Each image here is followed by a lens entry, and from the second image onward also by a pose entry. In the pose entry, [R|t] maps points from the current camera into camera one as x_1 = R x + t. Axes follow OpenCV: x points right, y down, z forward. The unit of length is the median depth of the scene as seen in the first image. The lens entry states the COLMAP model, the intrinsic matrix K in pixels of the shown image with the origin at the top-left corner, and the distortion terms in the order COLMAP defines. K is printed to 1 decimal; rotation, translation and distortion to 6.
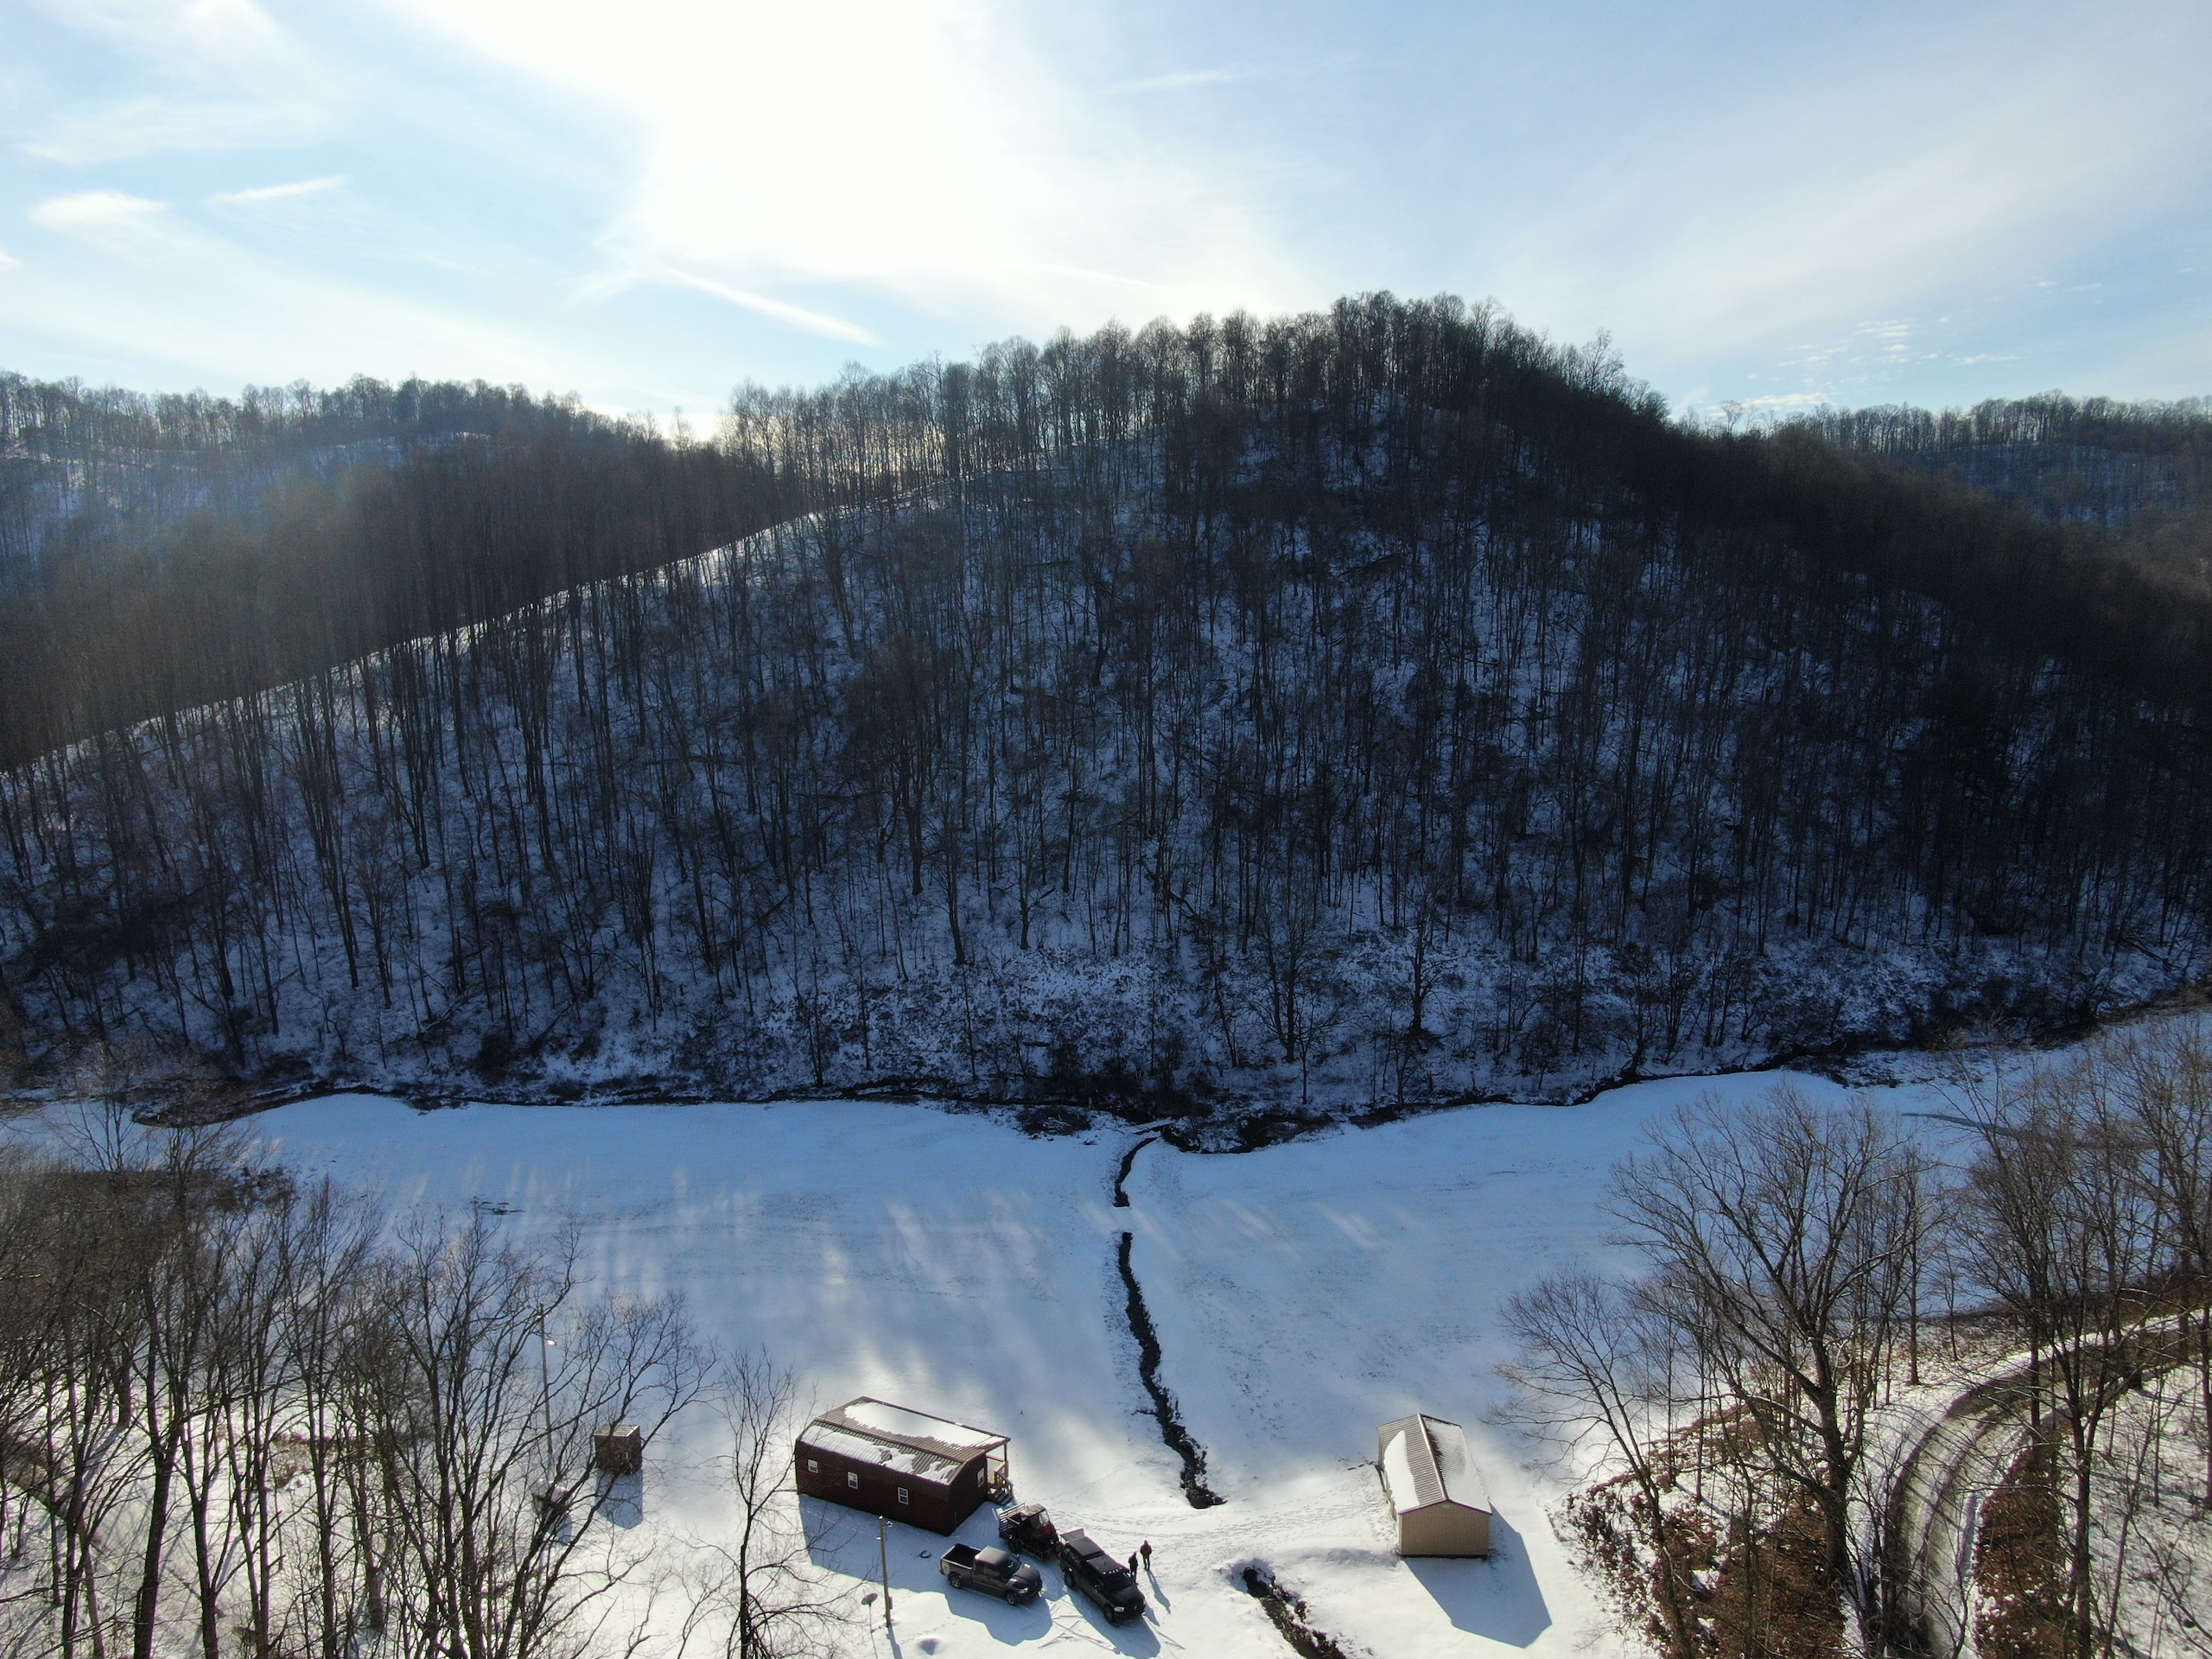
lens RADIAL K [[1574.1, 0, 1106.0], [0, 1574.1, 823.2], [0, 0, 1]] dist [-0.024830, 0.006157]
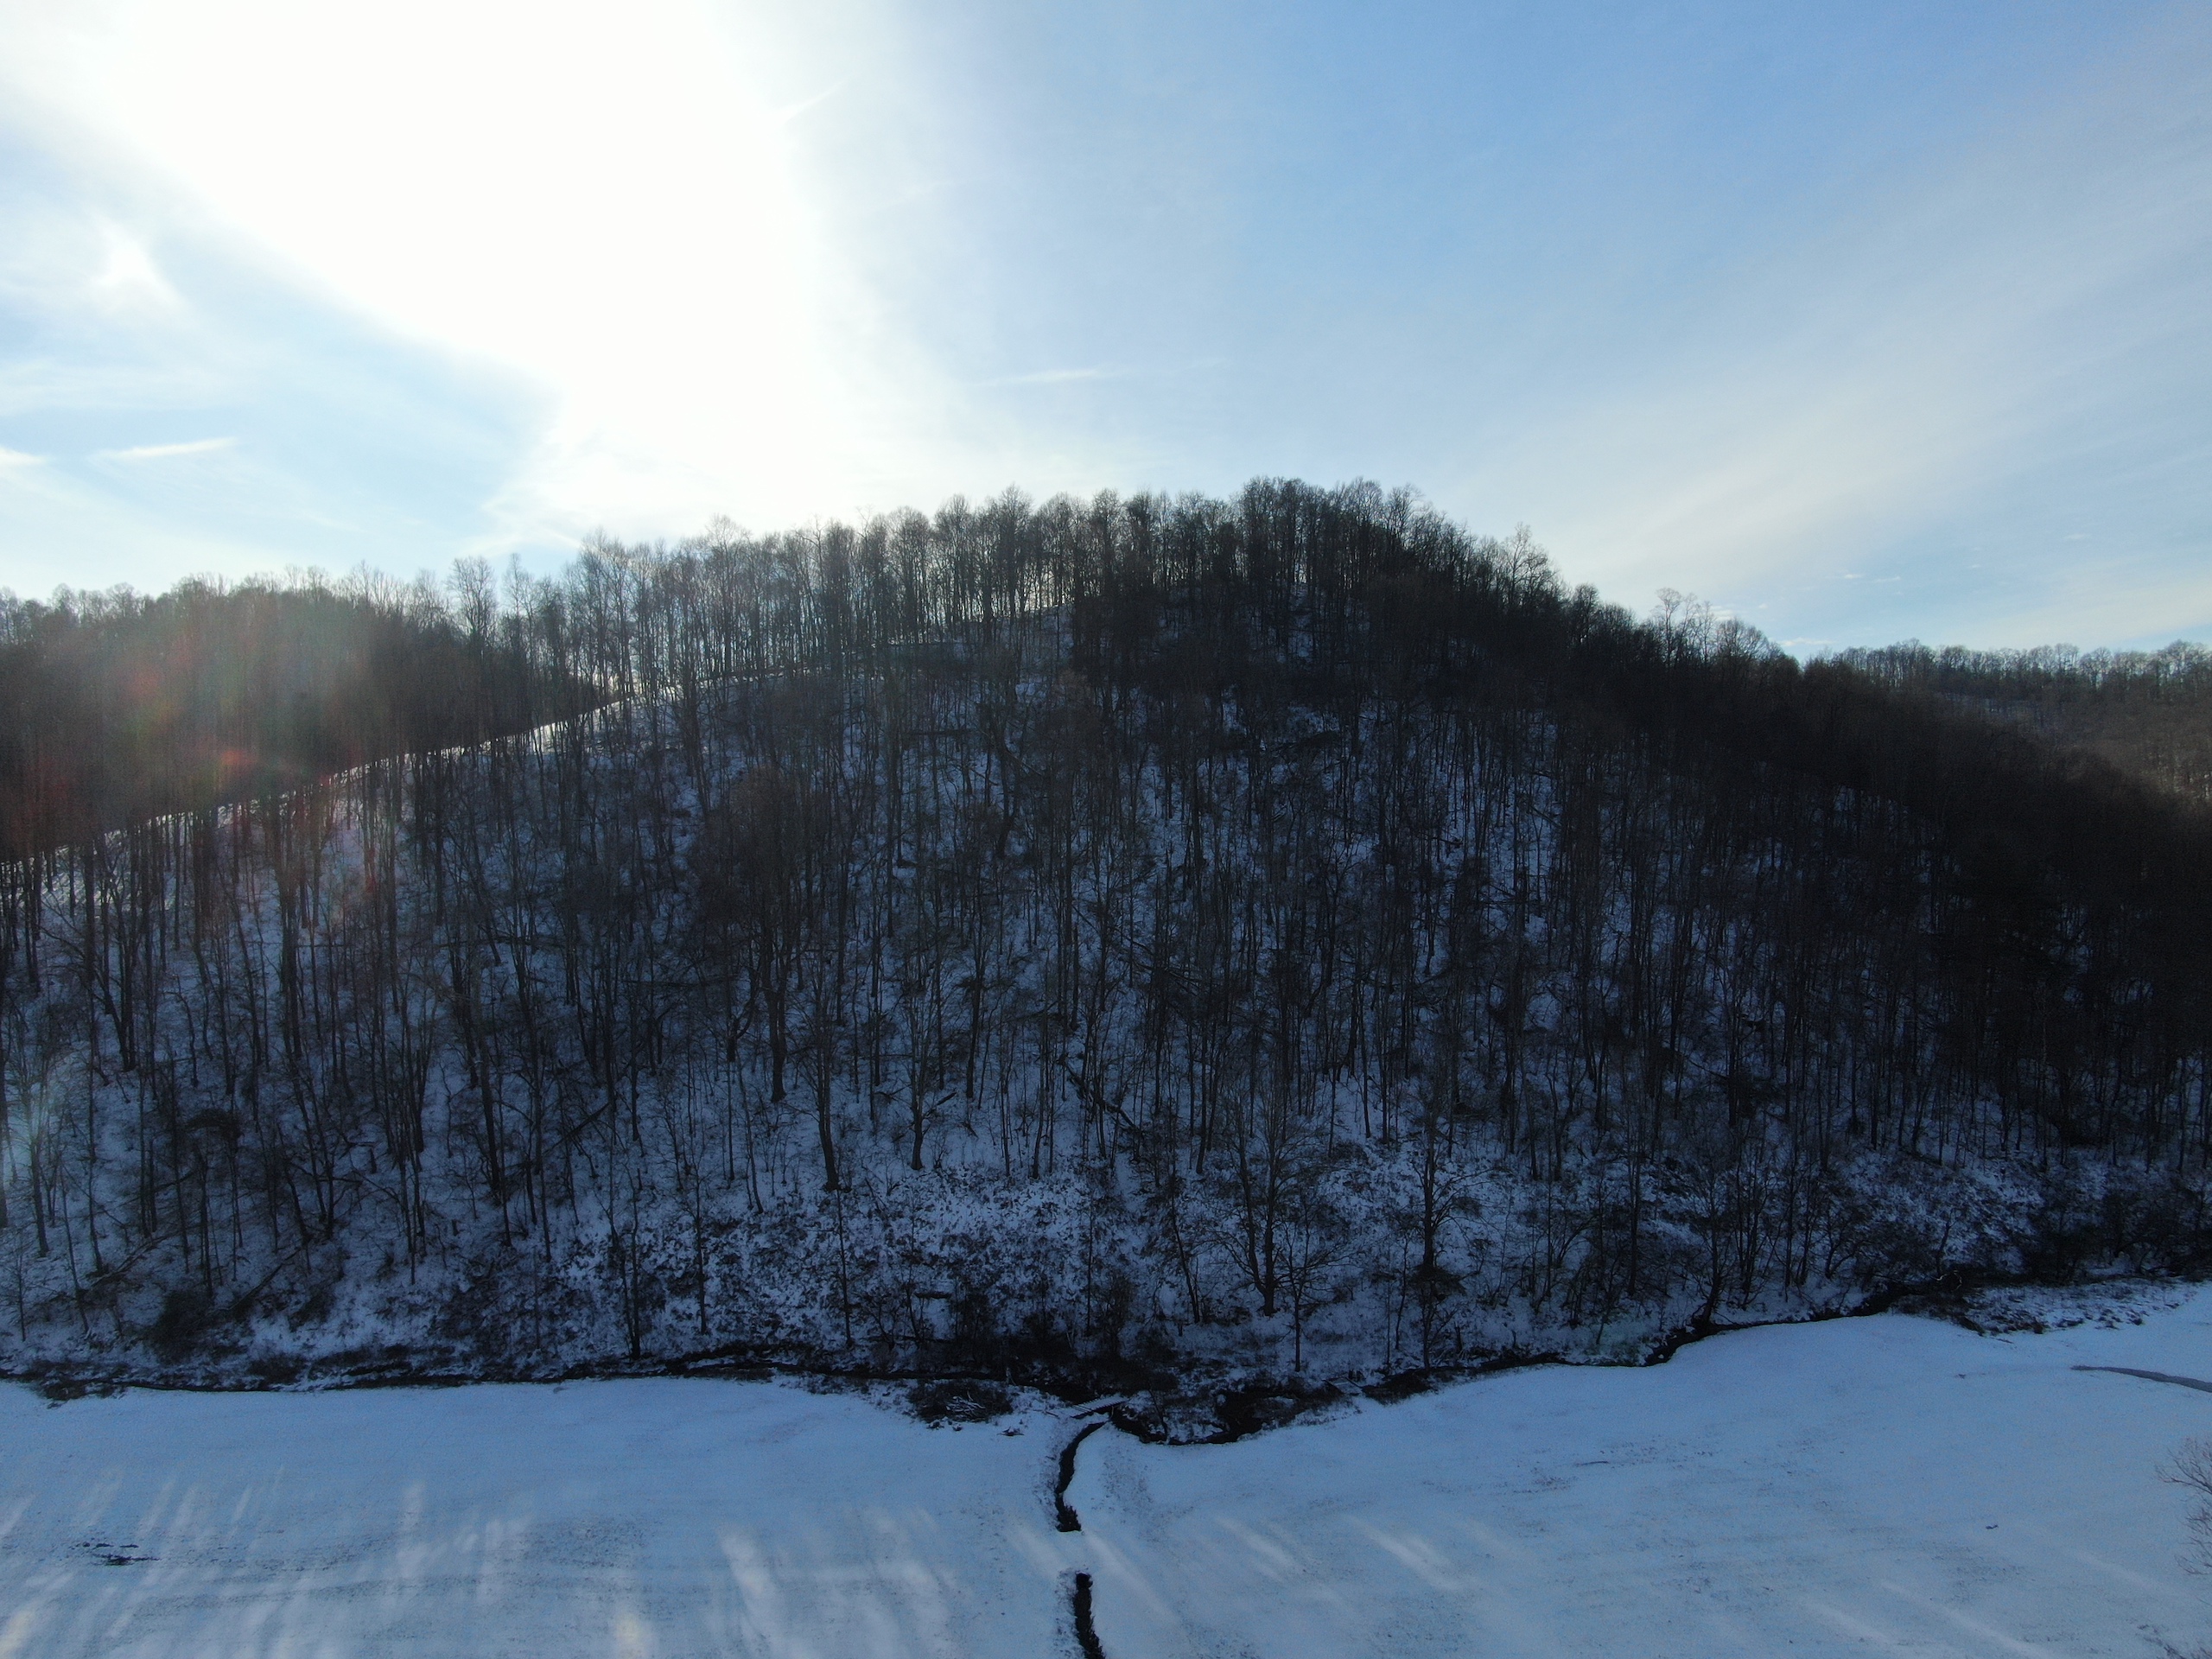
lens RADIAL K [[1574.1, 0, 1109.6], [0, 1574.1, 832.9], [0, 0, 1]] dist [-0.024830, 0.006157]
pose [[0.996361, 0.010225, 0.084619, -0.024870], [0.003266, 0.987470, -0.157775, 0.039264], [-0.085172, 0.157477, 0.983843, 0.211660]]
